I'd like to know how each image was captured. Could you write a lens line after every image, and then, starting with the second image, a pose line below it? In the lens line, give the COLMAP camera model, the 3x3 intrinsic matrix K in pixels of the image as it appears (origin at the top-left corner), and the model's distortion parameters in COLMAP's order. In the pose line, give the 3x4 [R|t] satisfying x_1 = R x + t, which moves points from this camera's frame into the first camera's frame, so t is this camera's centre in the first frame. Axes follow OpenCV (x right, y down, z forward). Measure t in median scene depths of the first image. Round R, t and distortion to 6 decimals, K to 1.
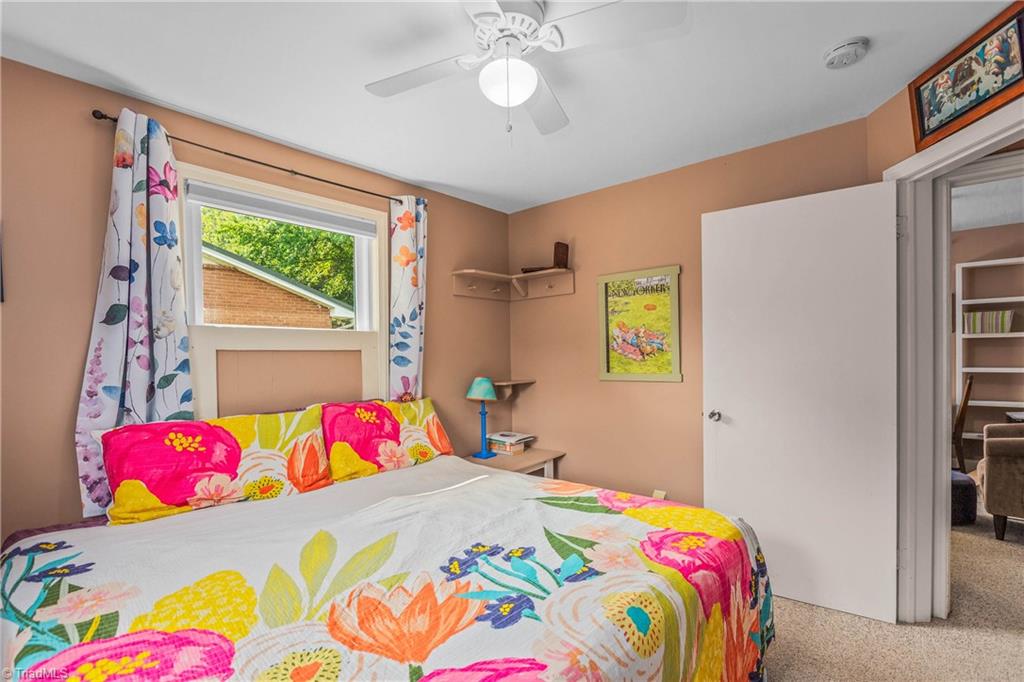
lens RADIAL K [[488.7, 0, 510.9], [0, 488.7, 363.7], [0, 0, 1]] dist [-0.003050, -0.000197]
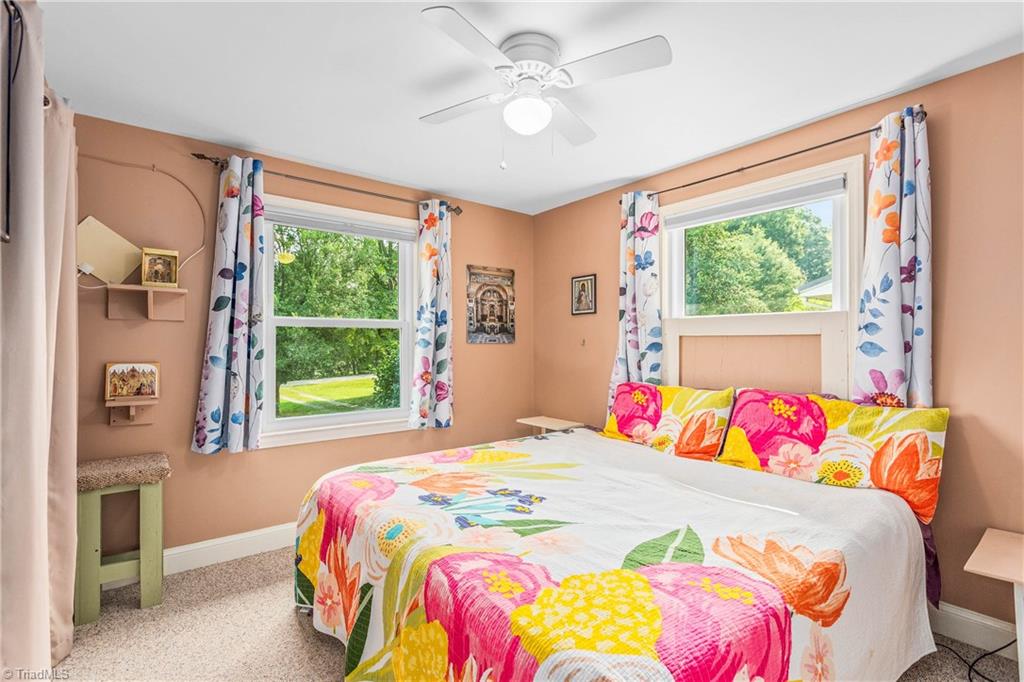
lens RADIAL K [[477.9, 0, 504.4], [0, 477.9, 340.5], [0, 0, 1]] dist [-0.004369, -0.000537]
pose [[-0.210480, 0.008036, -0.977565, 1.147240], [-0.014256, 0.999835, 0.011288, -0.034777], [0.977494, 0.016312, -0.210330, 1.189089]]
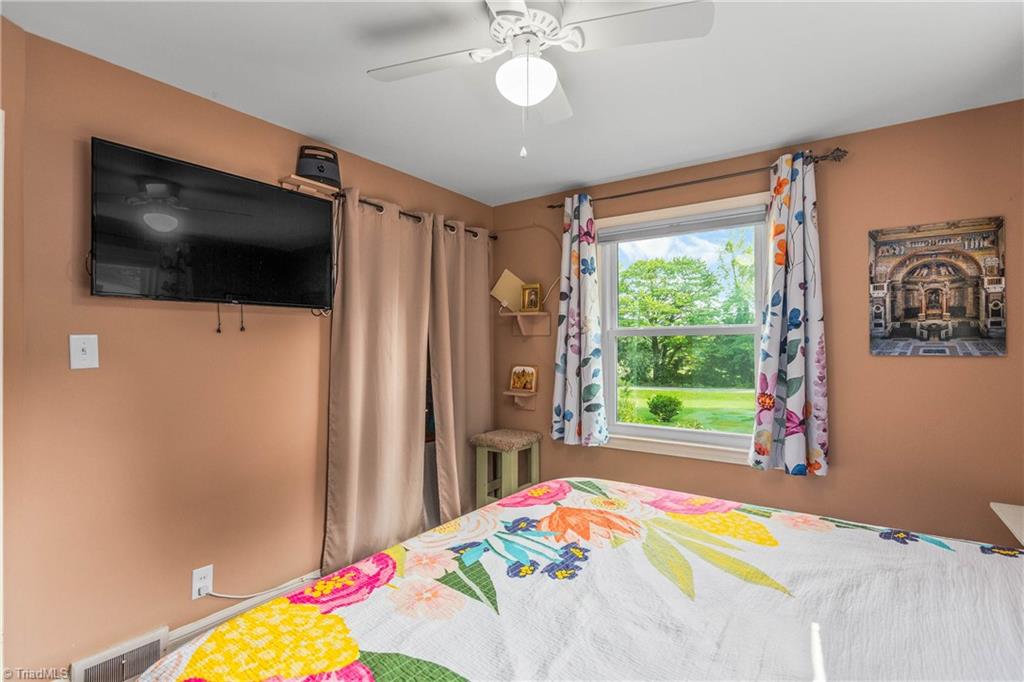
lens RADIAL K [[477.9, 0, 504.4], [0, 477.9, 340.5], [0, 0, 1]] dist [-0.004369, -0.000537]
pose [[-0.996743, 0.017595, -0.078697, 0.120360], [0.016599, 0.999774, 0.013288, -0.077849], [0.078913, 0.011939, -0.996810, 1.918188]]
